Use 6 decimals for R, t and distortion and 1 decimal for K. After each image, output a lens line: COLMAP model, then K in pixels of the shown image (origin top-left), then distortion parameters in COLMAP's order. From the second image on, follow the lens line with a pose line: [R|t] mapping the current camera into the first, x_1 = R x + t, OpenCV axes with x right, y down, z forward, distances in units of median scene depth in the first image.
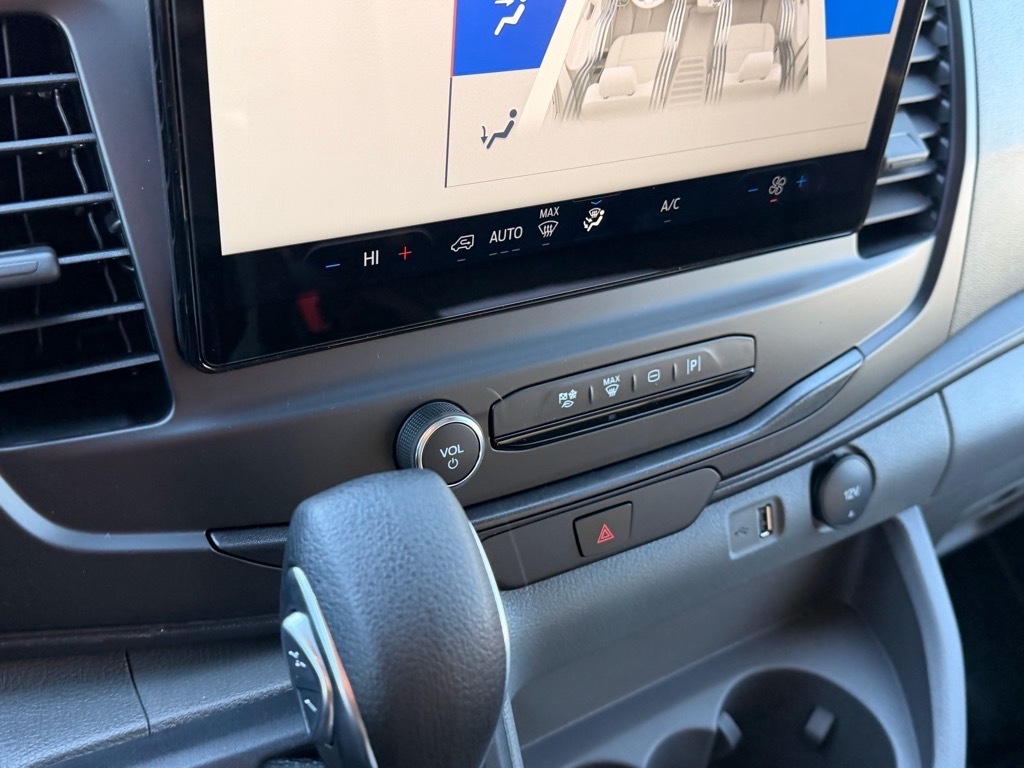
lens RADIAL K [[1109.5, 0, 510.6], [0, 1109.5, 383.2], [0, 0, 1]] dist [0.039086, 0.000000]
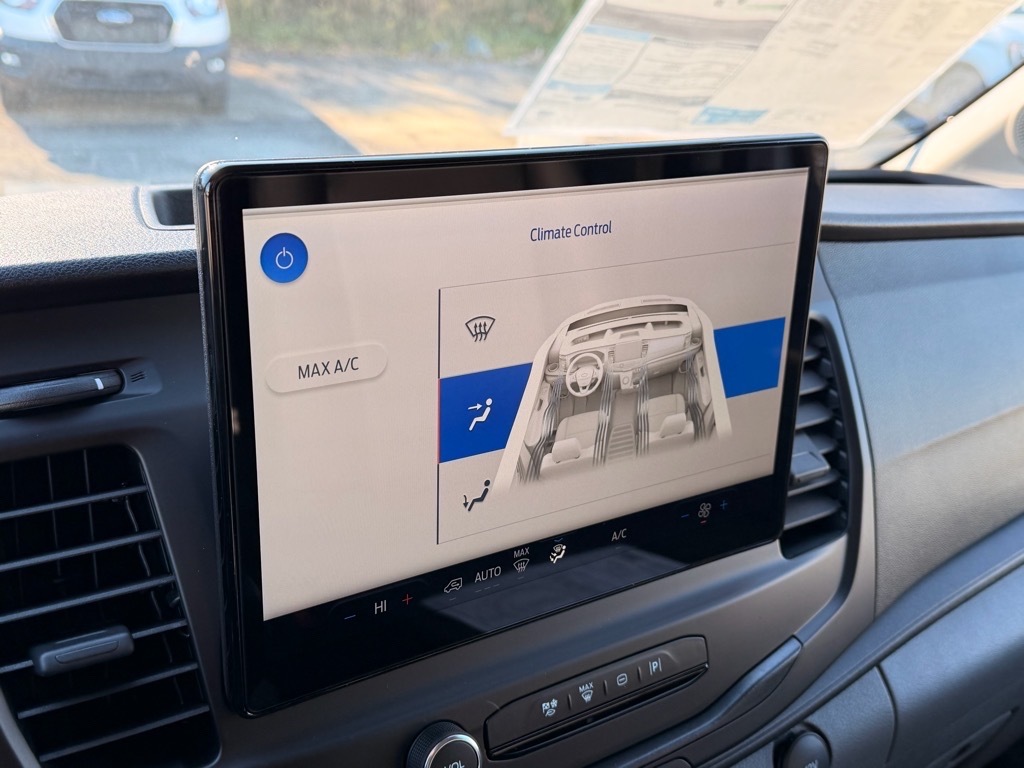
lens RADIAL K [[1109.5, 0, 526.3], [0, 1109.5, 370.8], [0, 0, 1]] dist [0.039086, 0.000000]
pose [[0.996223, -0.073023, 0.046983, -0.002747], [0.082560, 0.964194, -0.252020, -0.036023], [-0.026898, 0.254947, 0.966581, -0.232178]]
